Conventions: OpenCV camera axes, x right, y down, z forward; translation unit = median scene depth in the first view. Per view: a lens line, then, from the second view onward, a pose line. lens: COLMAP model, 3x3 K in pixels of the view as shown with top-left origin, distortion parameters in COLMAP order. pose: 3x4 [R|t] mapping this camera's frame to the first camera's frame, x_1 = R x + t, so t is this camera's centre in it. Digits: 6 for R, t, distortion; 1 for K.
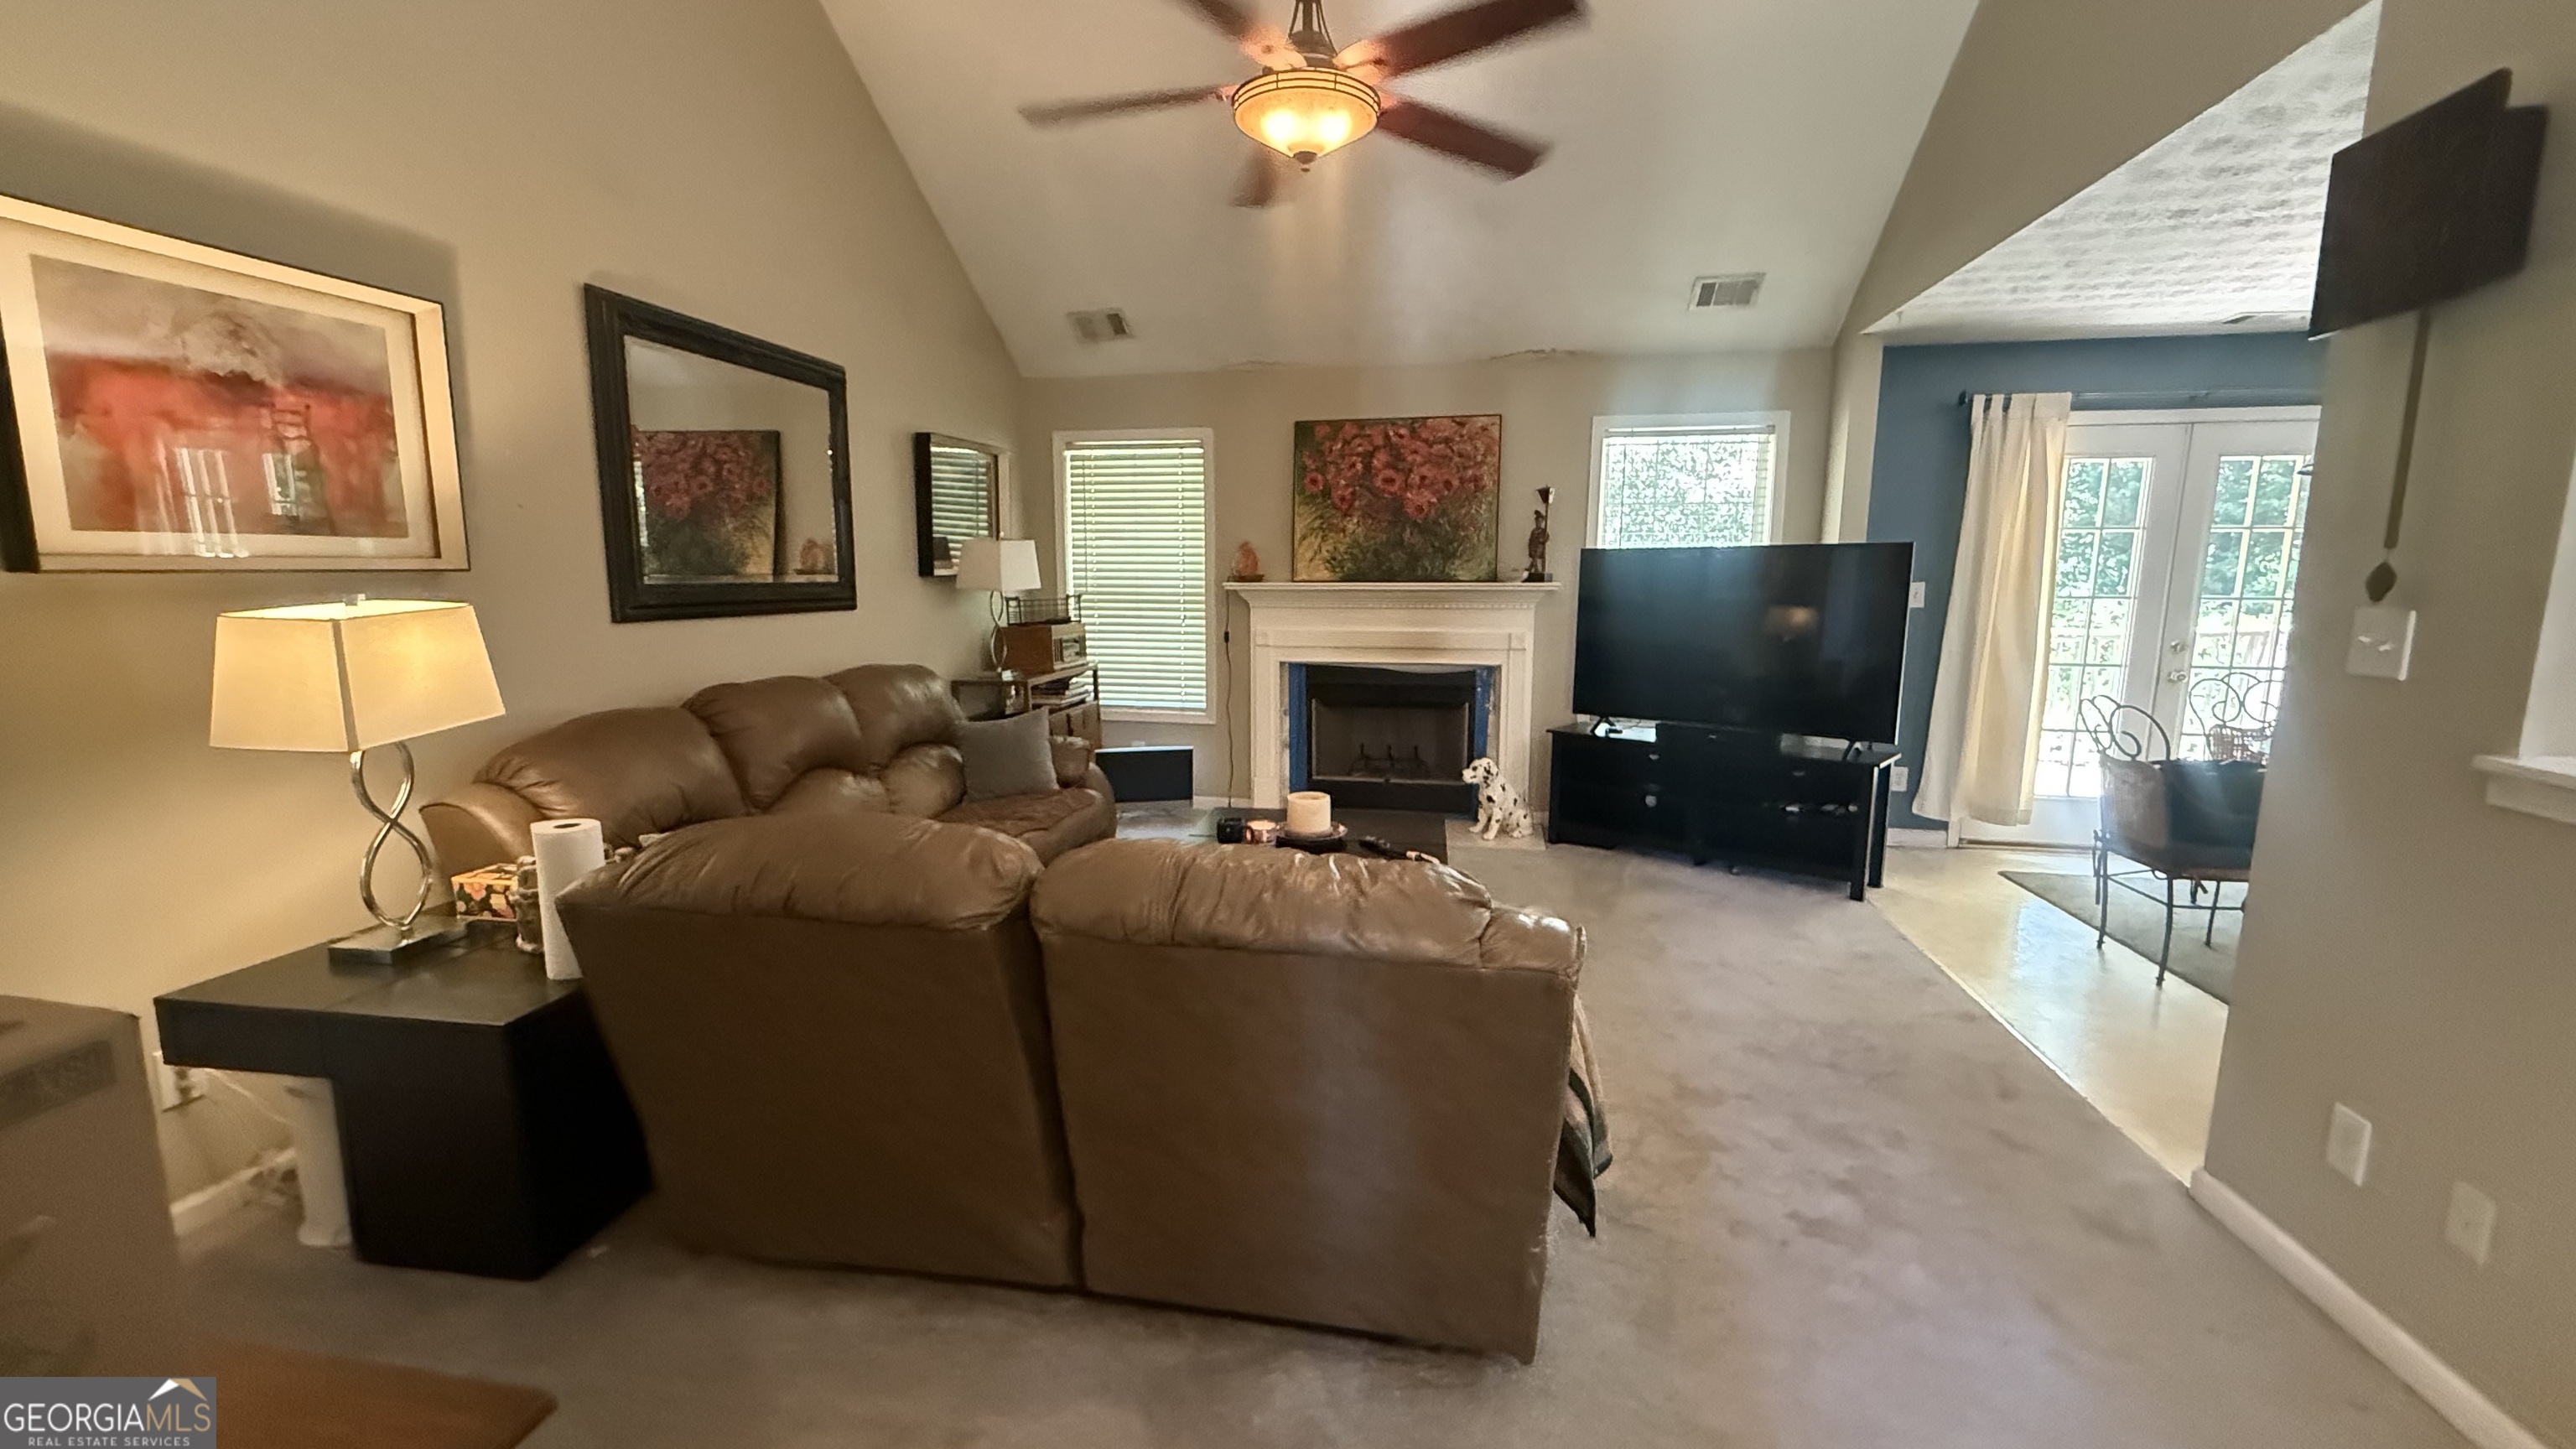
lens RADIAL K [[1024.1, 0, 1282.9], [0, 1024.1, 723.5], [0, 0, 1]] dist [-0.000878, 0.000030]
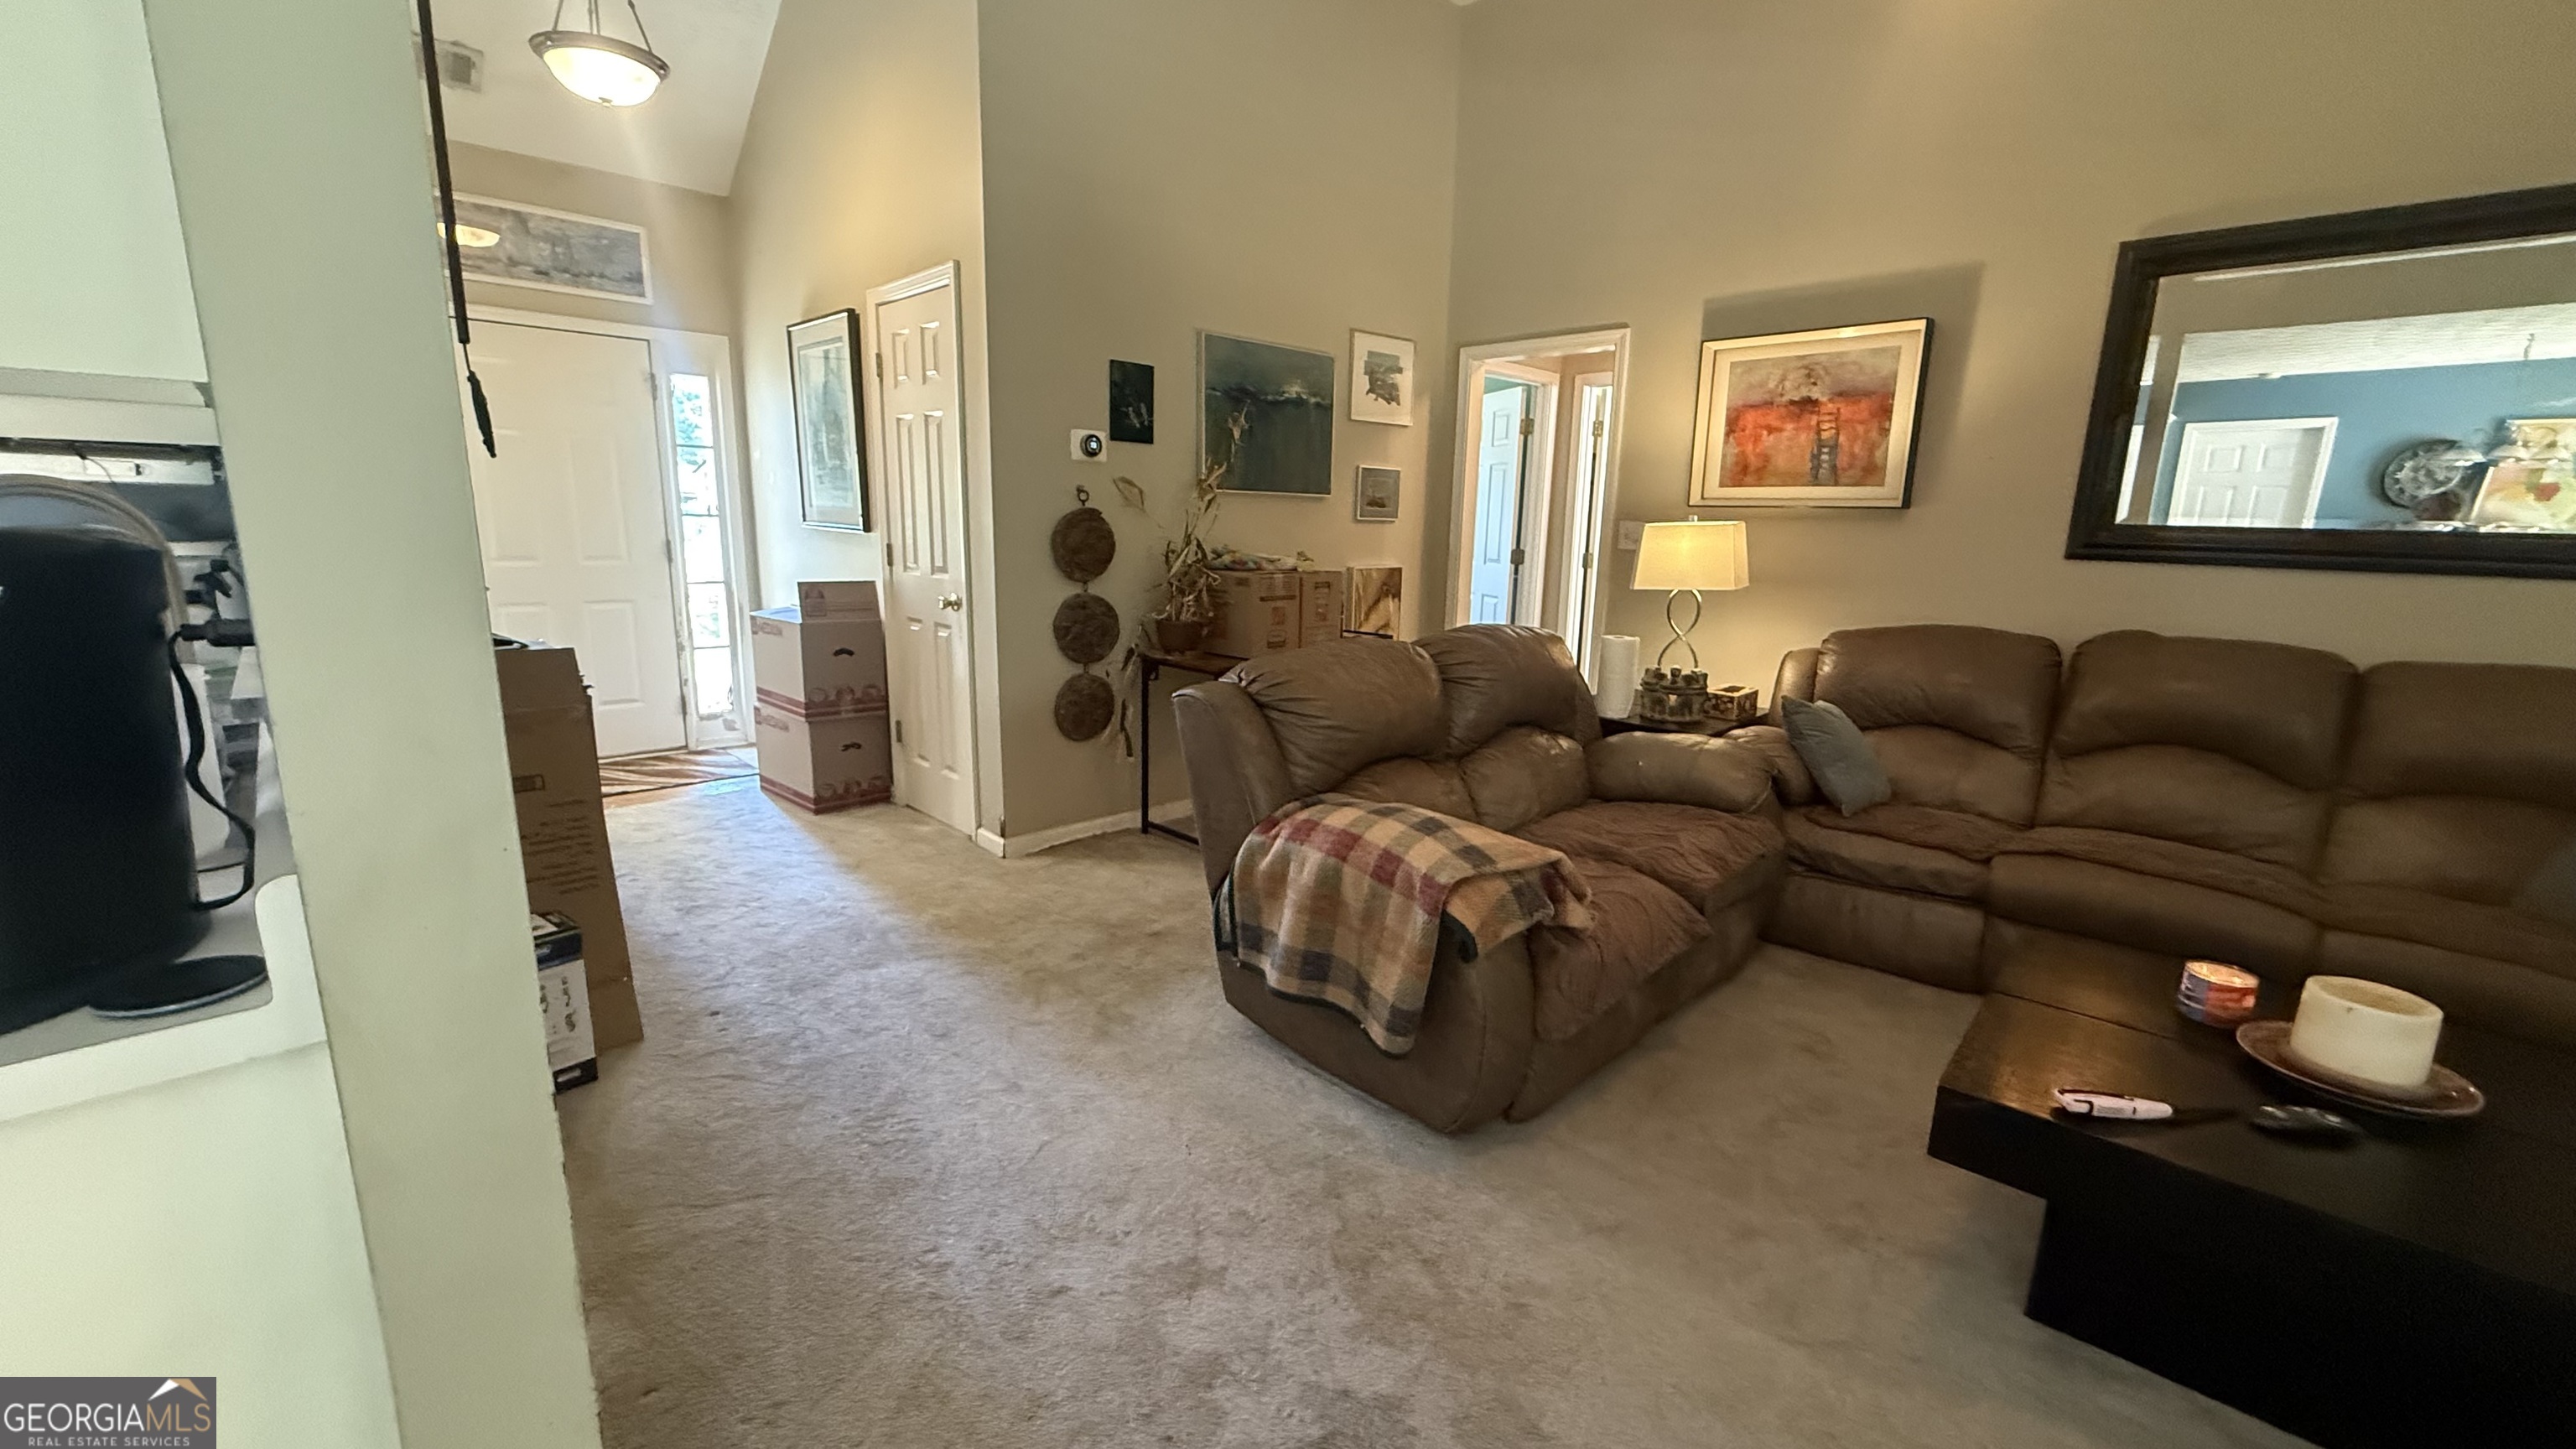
lens RADIAL K [[1024.1, 0, 1274.3], [0, 1024.1, 722.5], [0, 0, 1]] dist [-0.000878, 0.000030]
pose [[-0.573480, 0.152793, -0.804845, 0.444997], [-0.142273, 0.948948, 0.281524, -0.072203], [0.806771, 0.275956, -0.522464, 0.563213]]
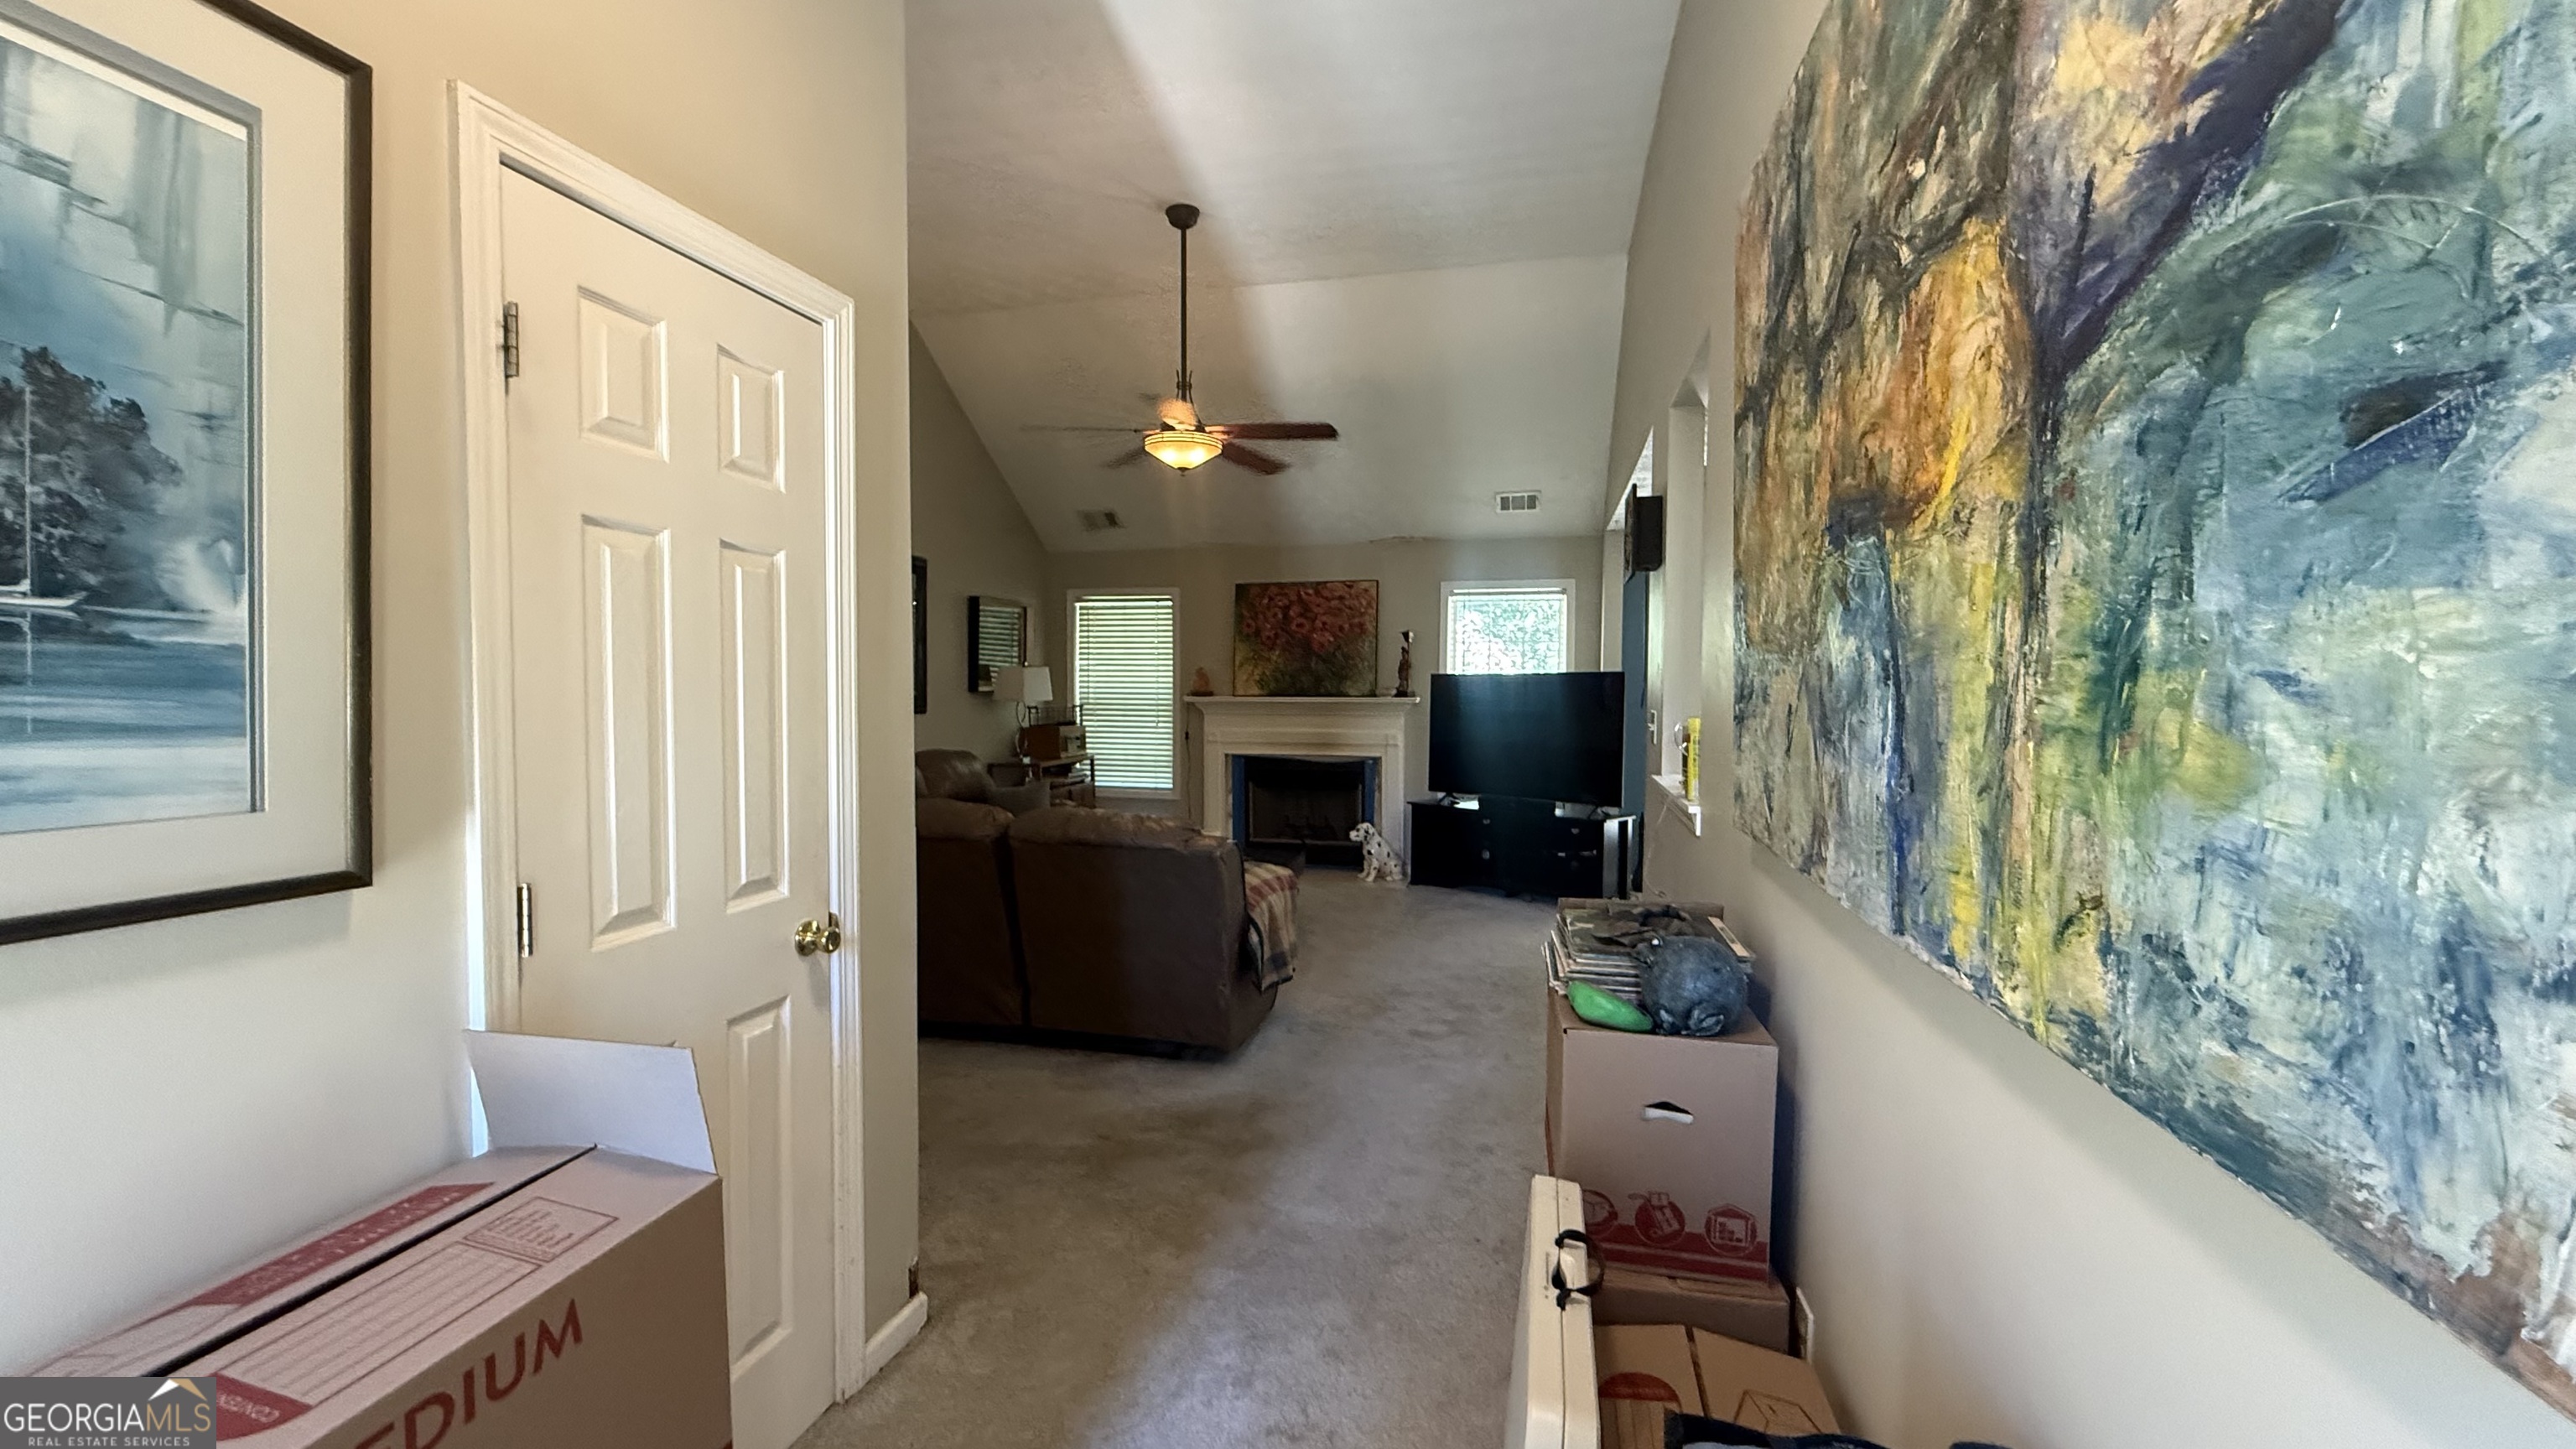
lens RADIAL K [[1024.1, 0, 1282.9], [0, 1024.1, 722.4], [0, 0, 1]] dist [-0.000878, 0.000030]
pose [[0.999063, 0.004867, -0.042994, 0.144132], [-0.009670, 0.993637, -0.112218, 0.055328], [0.042175, 0.112528, 0.992753, -0.395996]]
